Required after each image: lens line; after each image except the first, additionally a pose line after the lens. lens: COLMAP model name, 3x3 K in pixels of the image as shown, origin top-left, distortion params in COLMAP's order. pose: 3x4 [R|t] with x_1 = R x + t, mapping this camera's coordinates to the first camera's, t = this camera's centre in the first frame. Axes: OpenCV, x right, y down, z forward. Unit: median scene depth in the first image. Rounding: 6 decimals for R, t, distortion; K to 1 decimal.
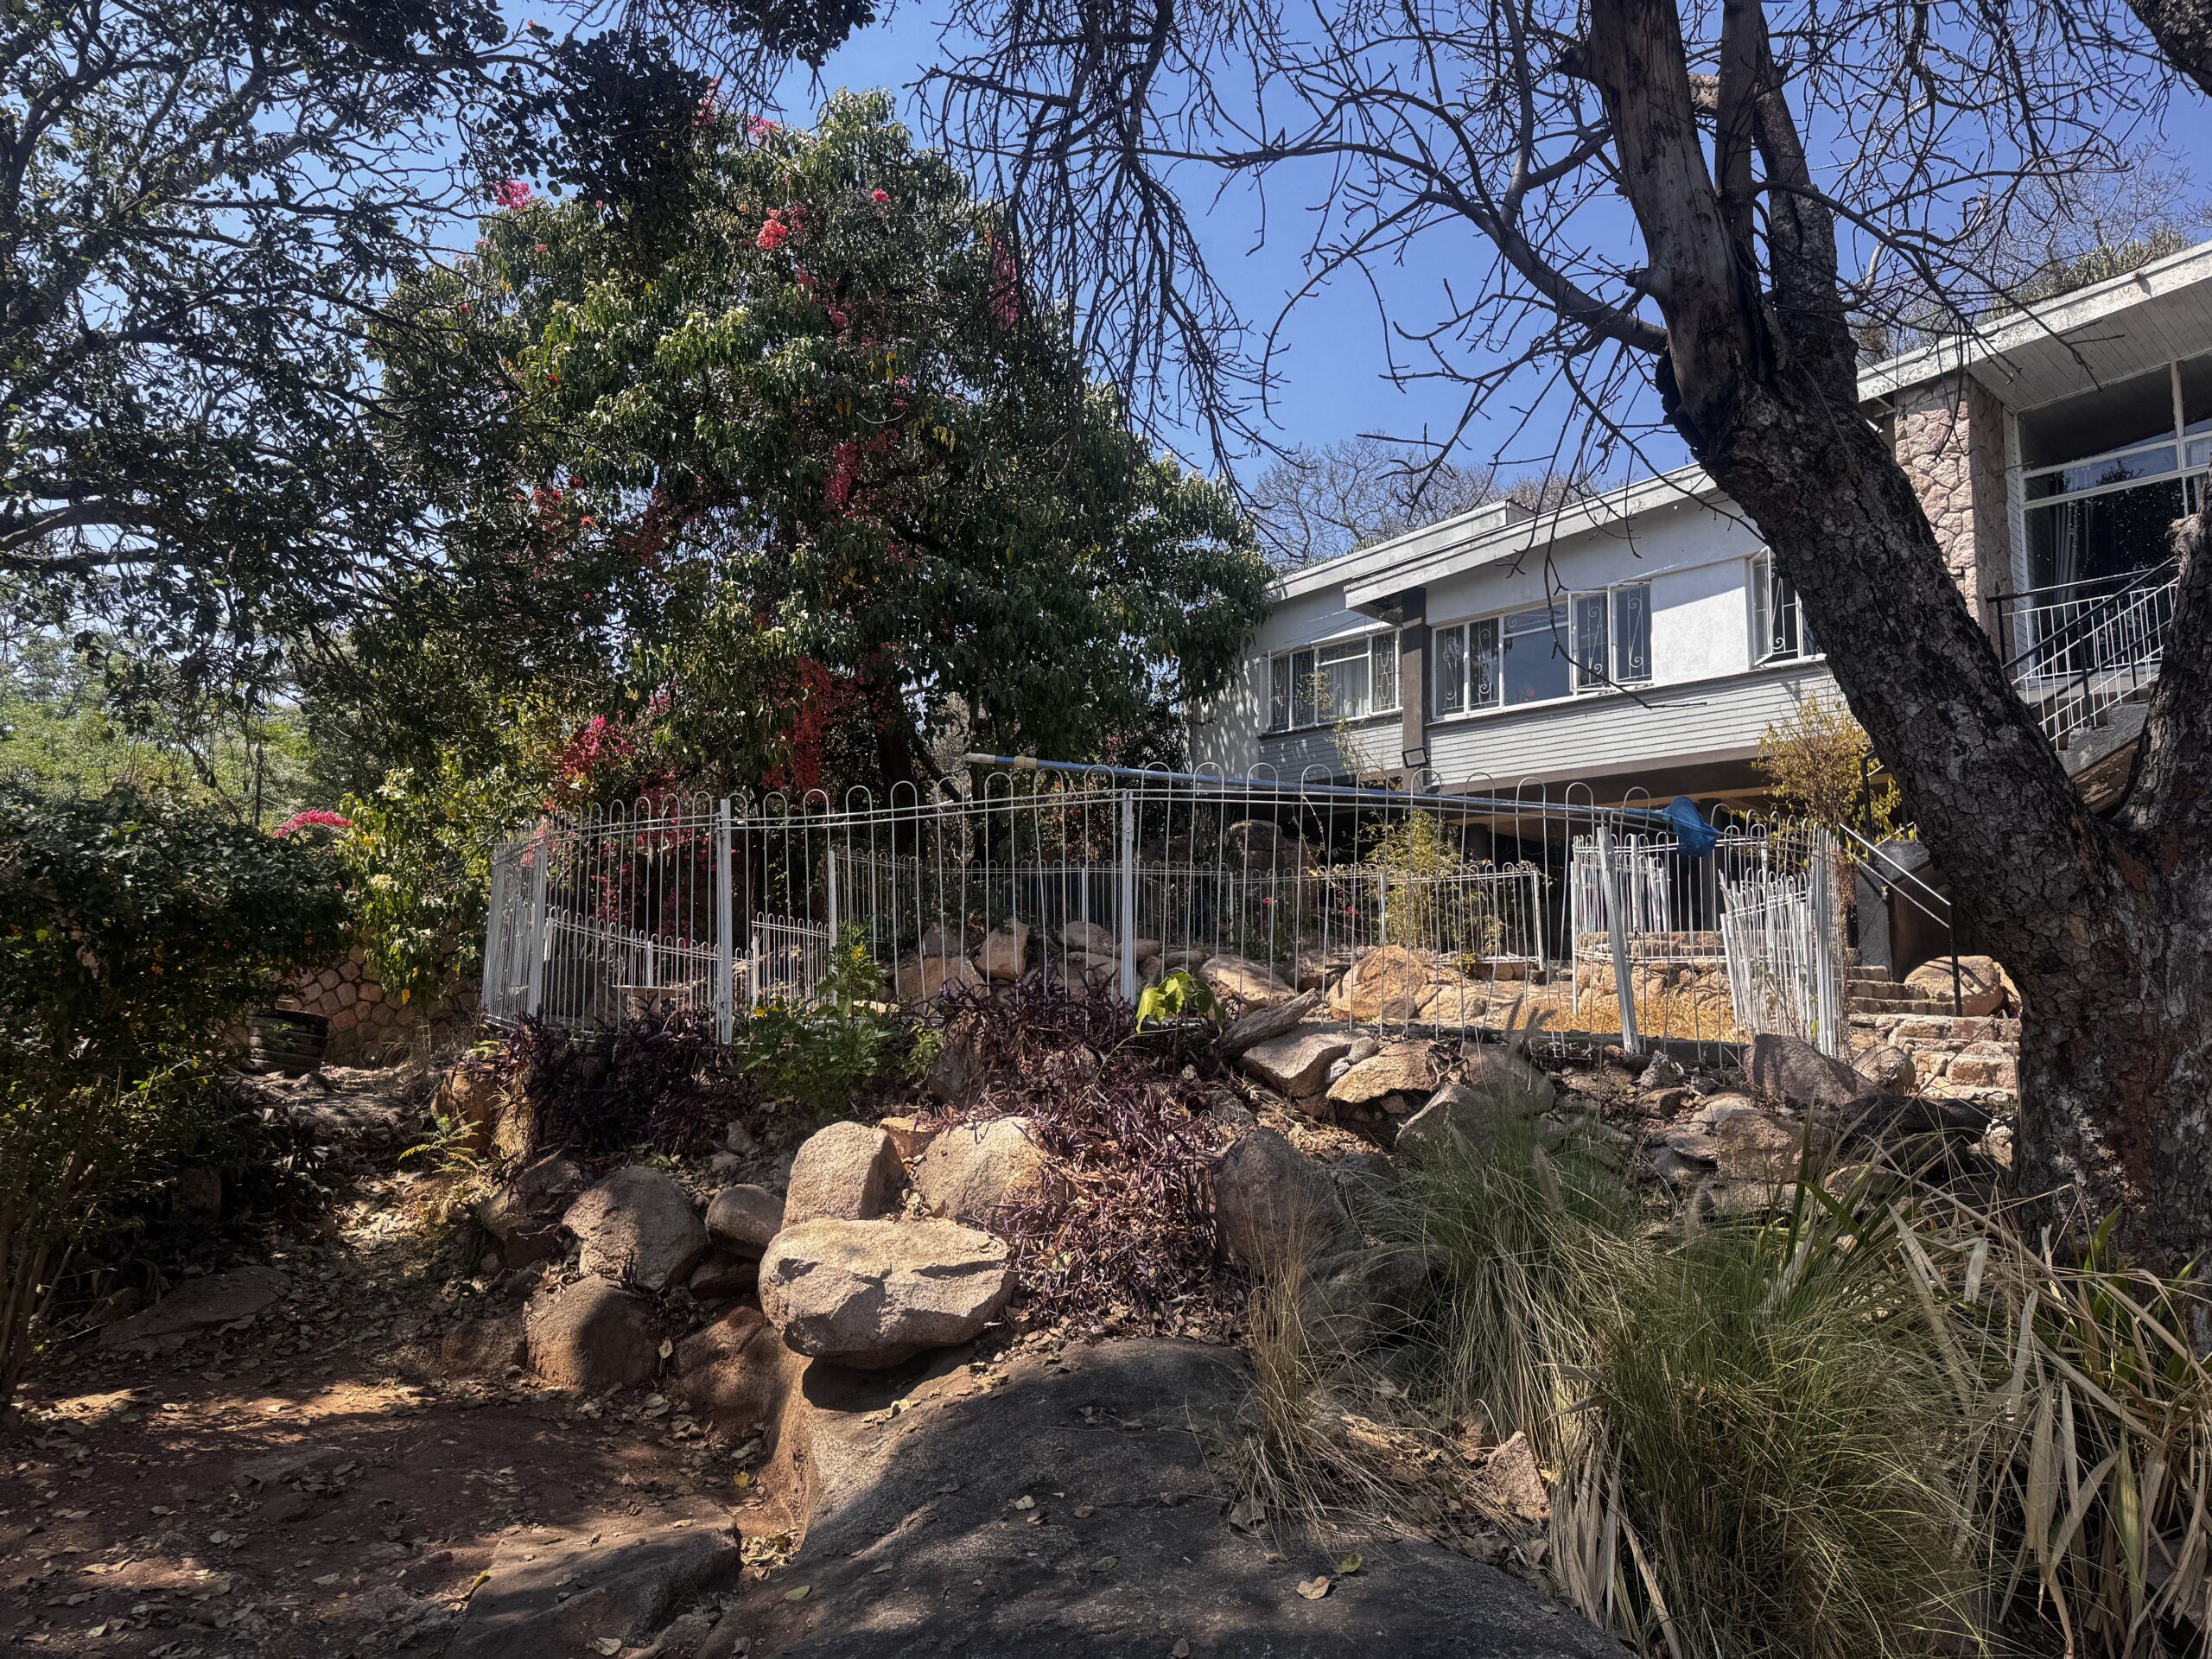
lens RADIAL K [[1526.0, 0, 1106.0], [0, 1526.0, 829.5], [0, 0, 1]] dist [0.094149, -0.107778]
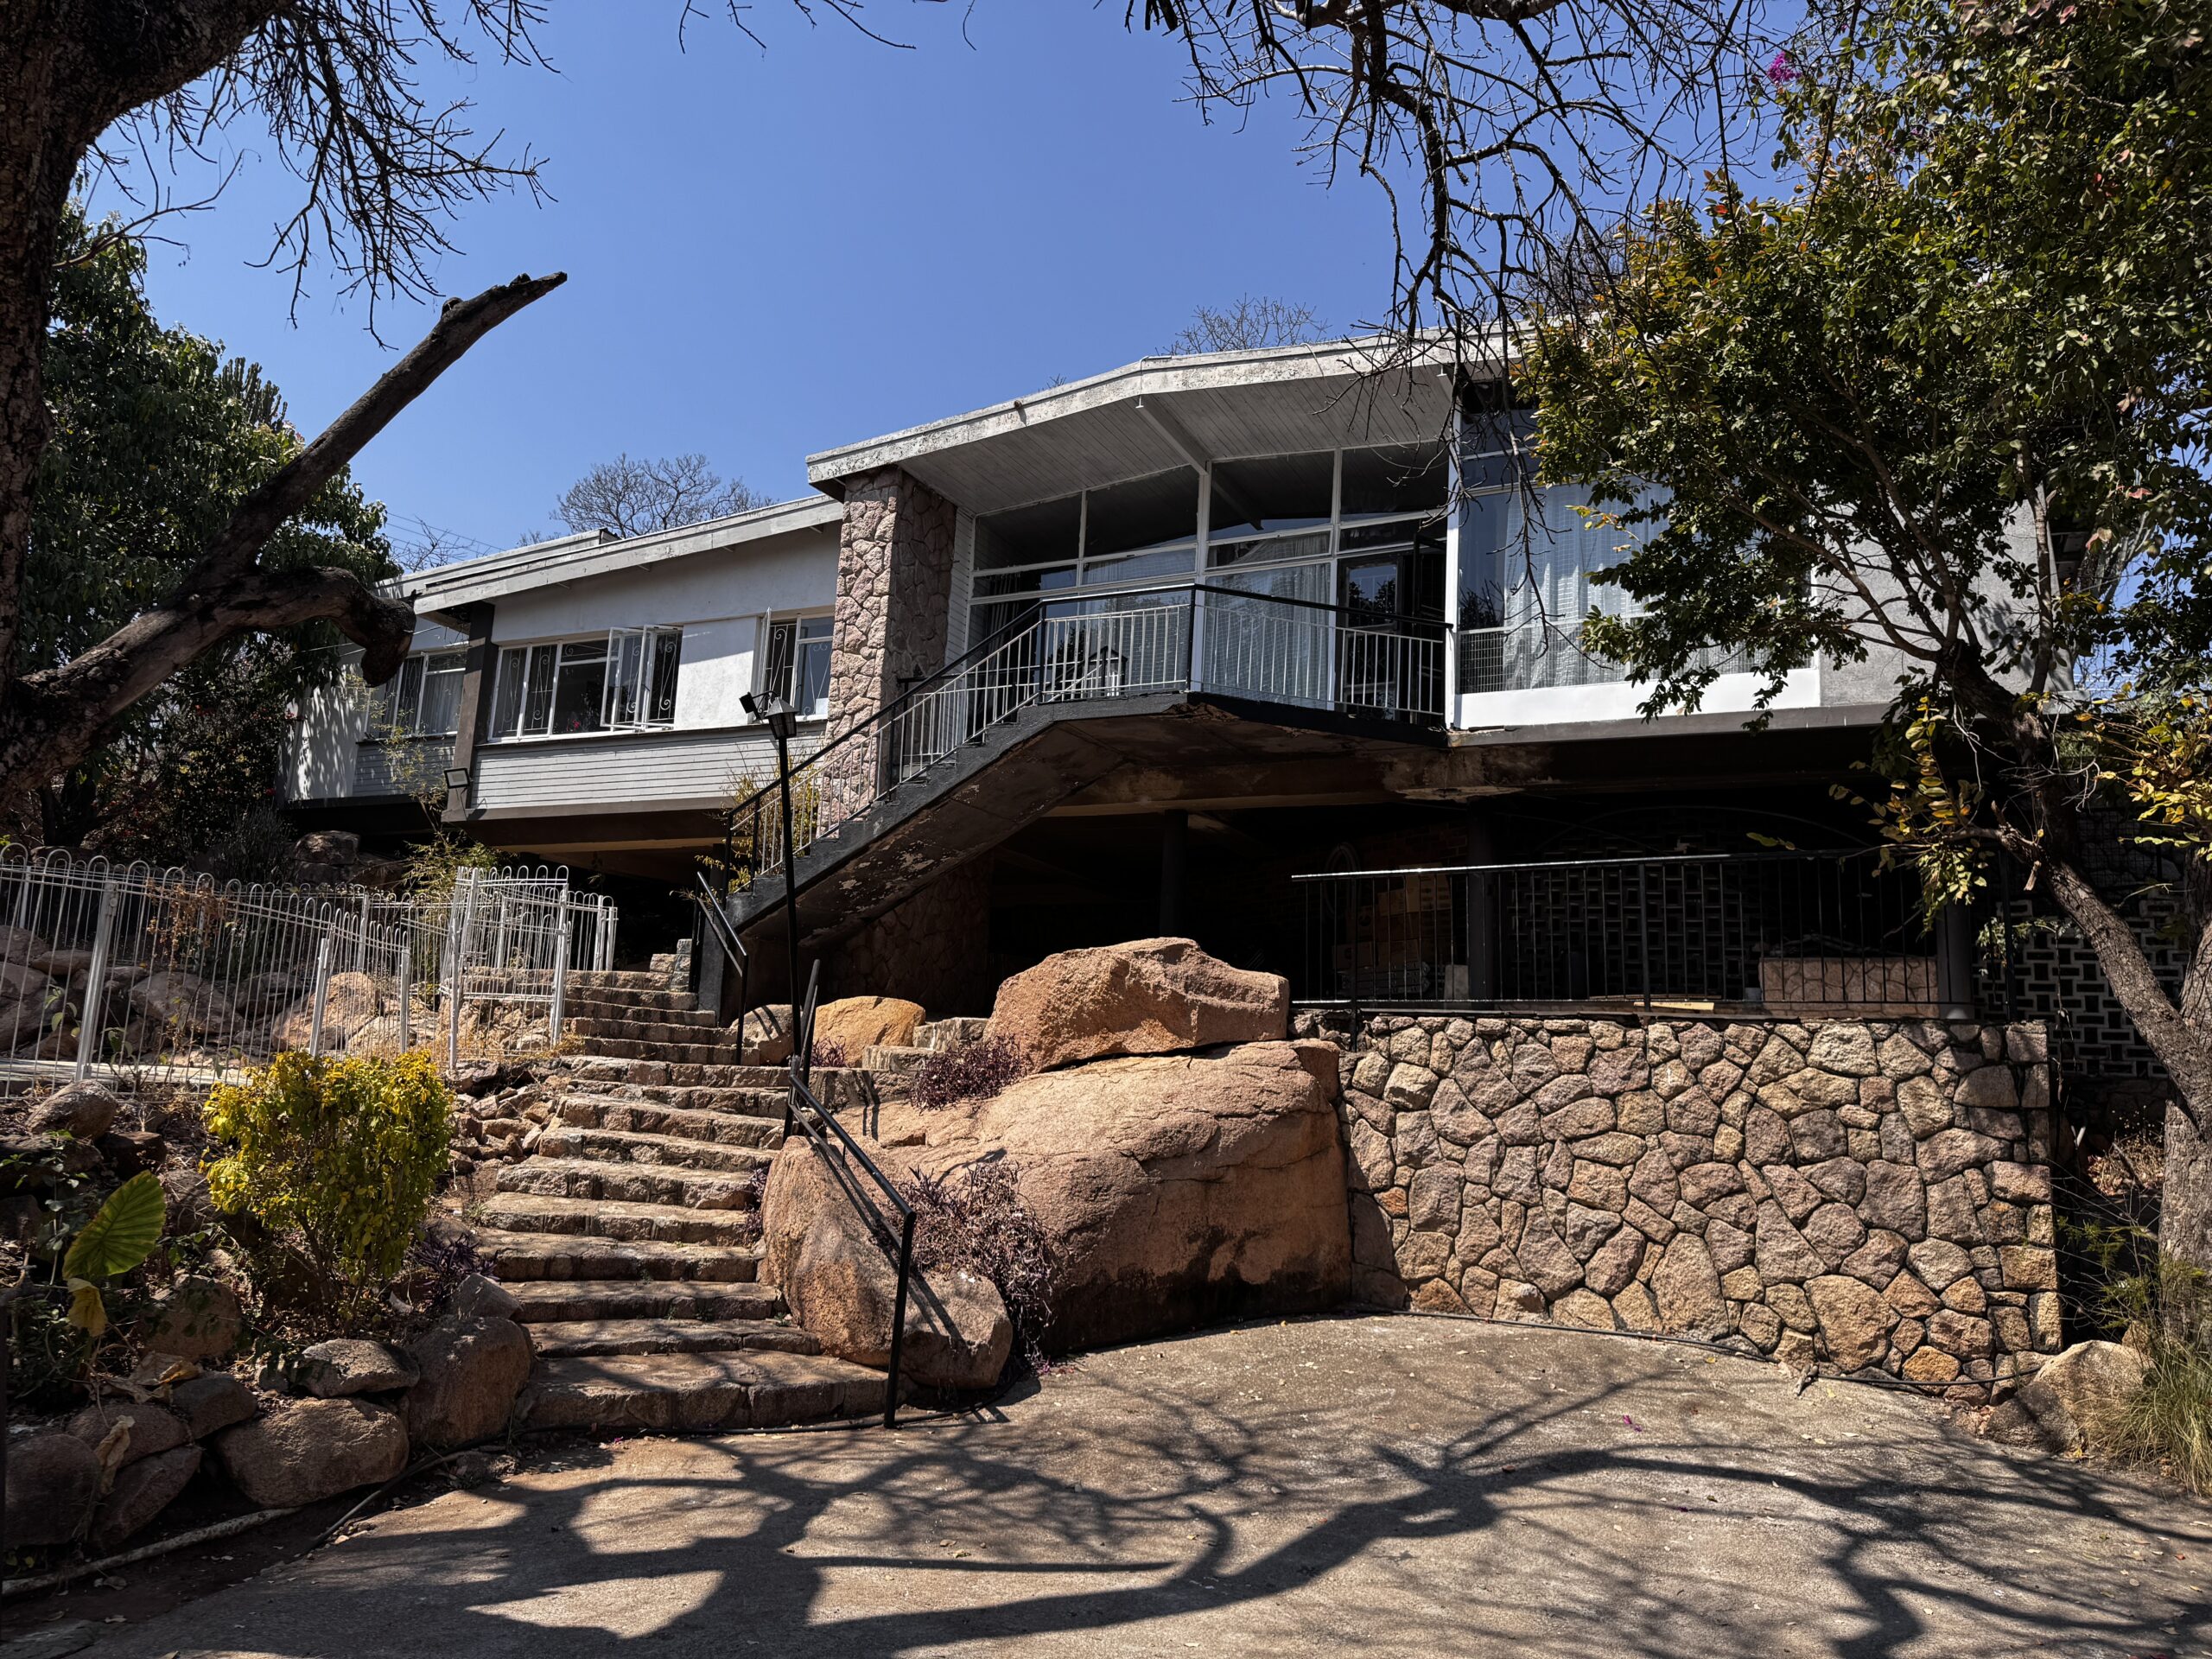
lens RADIAL K [[1526.0, 0, 1106.0], [0, 1526.0, 829.5], [0, 0, 1]] dist [0.094149, -0.107778]
pose [[0.948862, 0.088263, 0.303100, 0.342388], [-0.081430, 0.996060, -0.035134, -0.015649], [-0.305007, 0.008656, 0.952311, -0.054908]]
